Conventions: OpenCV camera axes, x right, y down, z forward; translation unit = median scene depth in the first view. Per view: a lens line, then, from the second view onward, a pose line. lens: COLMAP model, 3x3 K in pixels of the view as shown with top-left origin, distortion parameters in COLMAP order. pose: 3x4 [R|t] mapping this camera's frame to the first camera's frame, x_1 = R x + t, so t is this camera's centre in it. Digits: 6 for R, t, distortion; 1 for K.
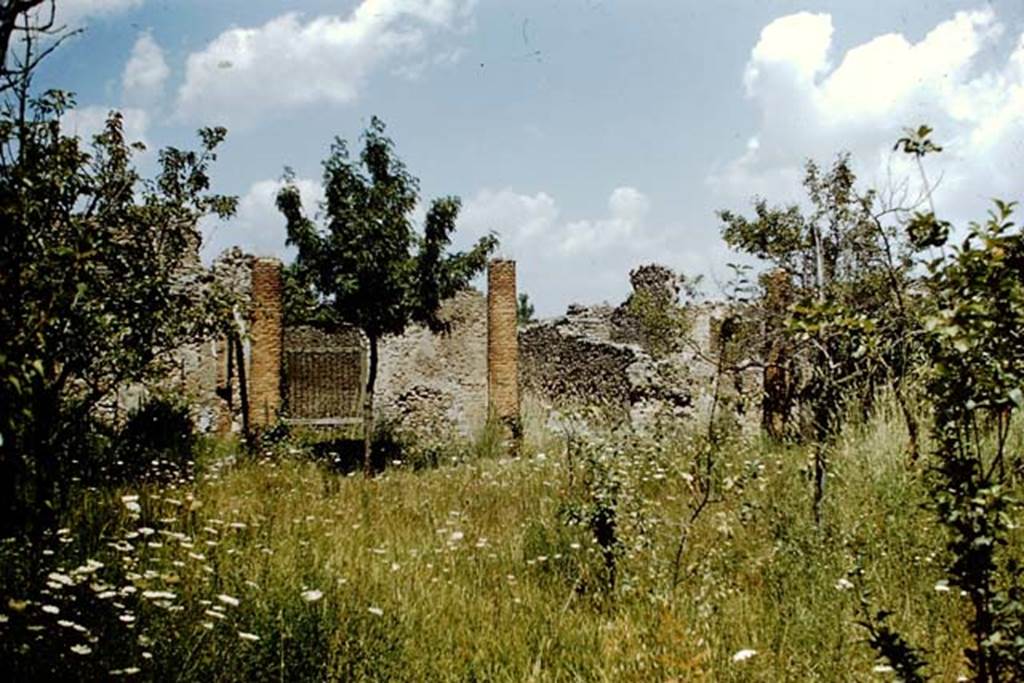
lens RADIAL K [[1168.3, 0, 512.0], [0, 1168.3, 341.5], [0, 0, 1]] dist [-0.007862, -0.003204]
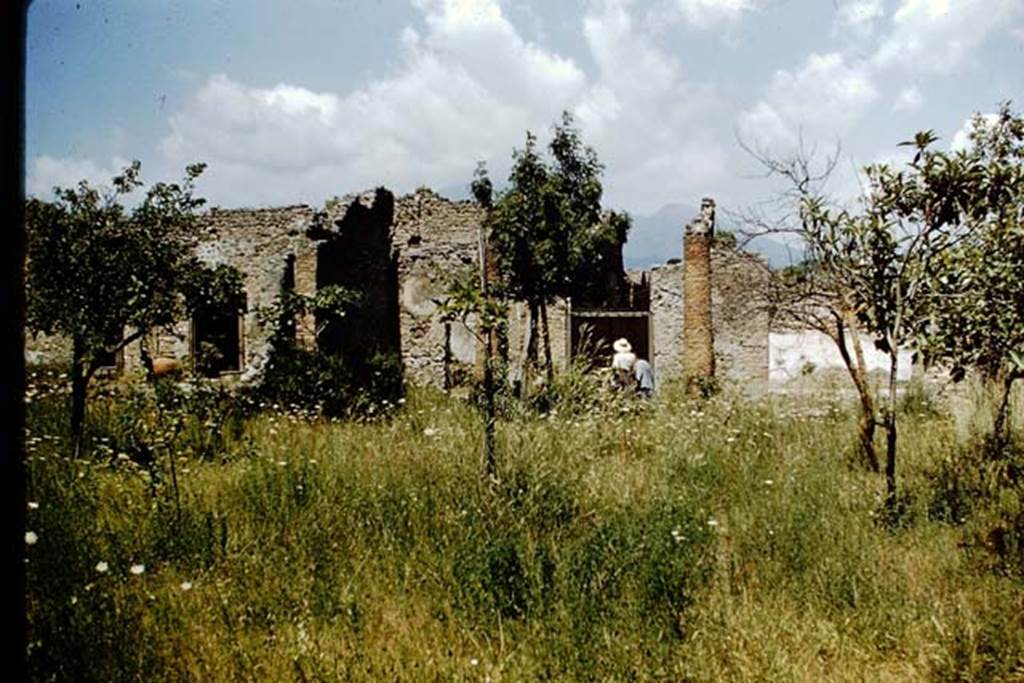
lens RADIAL K [[1168.3, 0, 512.0], [0, 1168.3, 341.5], [0, 0, 1]] dist [-0.007862, -0.003204]
pose [[0.853738, 0.008654, -0.520631, 0.340034], [0.011206, 0.999325, 0.034987, -0.006633], [0.520582, -0.035704, 0.853065, 0.000588]]
